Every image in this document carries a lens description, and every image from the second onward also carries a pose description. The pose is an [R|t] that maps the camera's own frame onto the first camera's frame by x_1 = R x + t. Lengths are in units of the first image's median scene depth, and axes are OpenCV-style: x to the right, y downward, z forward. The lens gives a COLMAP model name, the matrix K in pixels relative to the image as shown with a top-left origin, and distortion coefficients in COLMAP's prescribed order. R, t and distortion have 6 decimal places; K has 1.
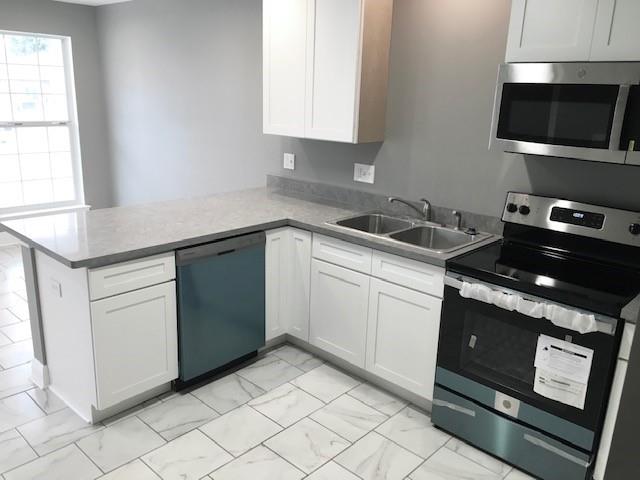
lens RADIAL K [[541.1, 0, 319.1], [0, 541.1, 240.4], [0, 0, 1]] dist [-0.015765, -0.005255]
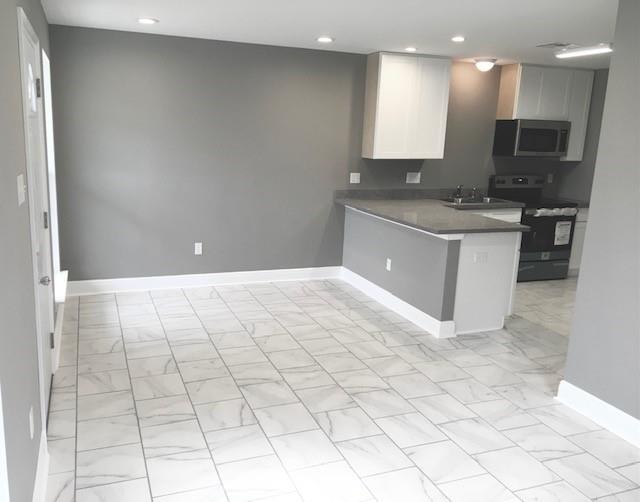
lens RADIAL K [[575.6, 0, 321.1], [0, 575.6, 247.0], [0, 0, 1]] dist [0.006393, -0.002457]
pose [[0.420754, -0.202925, 0.884187, -2.414684], [0.222133, 0.968036, 0.116463, -0.274016], [-0.879558, 0.147405, 0.452381, 0.692823]]
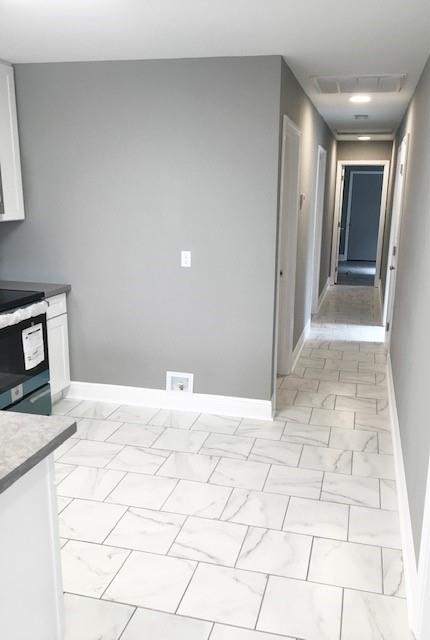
lens RADIAL K [[544.3, 0, 215.8], [0, 544.3, 320.7], [0, 0, 1]] dist [0.002279, 0.000110]
pose [[-0.464688, -0.248740, 0.849820, -1.053433], [0.213302, 0.900027, 0.380070, -0.295952], [-0.859400, 0.357882, -0.365175, 0.995256]]
